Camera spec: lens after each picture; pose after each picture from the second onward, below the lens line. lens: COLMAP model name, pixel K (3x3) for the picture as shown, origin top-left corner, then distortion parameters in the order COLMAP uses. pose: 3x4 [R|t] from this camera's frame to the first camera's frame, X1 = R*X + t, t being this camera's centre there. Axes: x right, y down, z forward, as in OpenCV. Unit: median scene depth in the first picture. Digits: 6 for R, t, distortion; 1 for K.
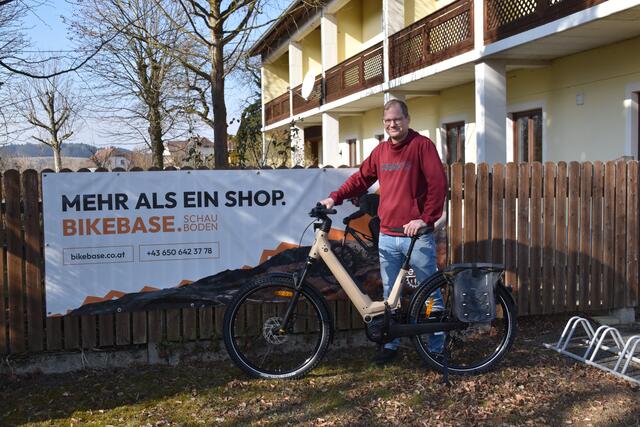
lens RADIAL K [[739.8, 0, 316.3], [0, 739.8, 209.1], [0, 0, 1]] dist [-0.022799, 0.204890]
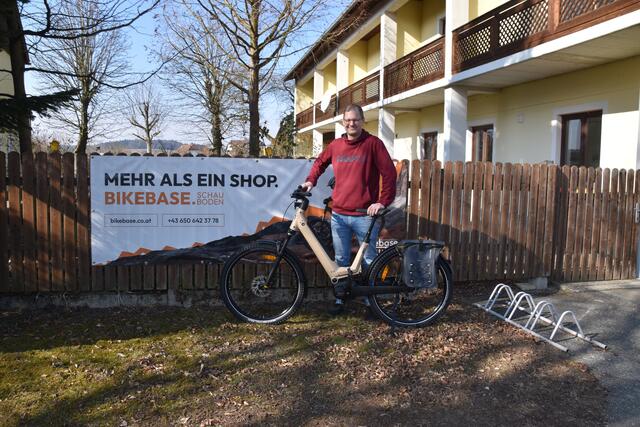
lens RADIAL K [[527.2, 0, 320.0], [0, 527.2, 213.5], [0, 0, 1]] dist [-0.140125, 0.092727]
pose [[0.998601, 0.041863, -0.032296, 0.062268], [-0.040563, 0.998380, 0.039903, 0.000774], [0.033914, -0.038537, 0.998681, 0.101263]]
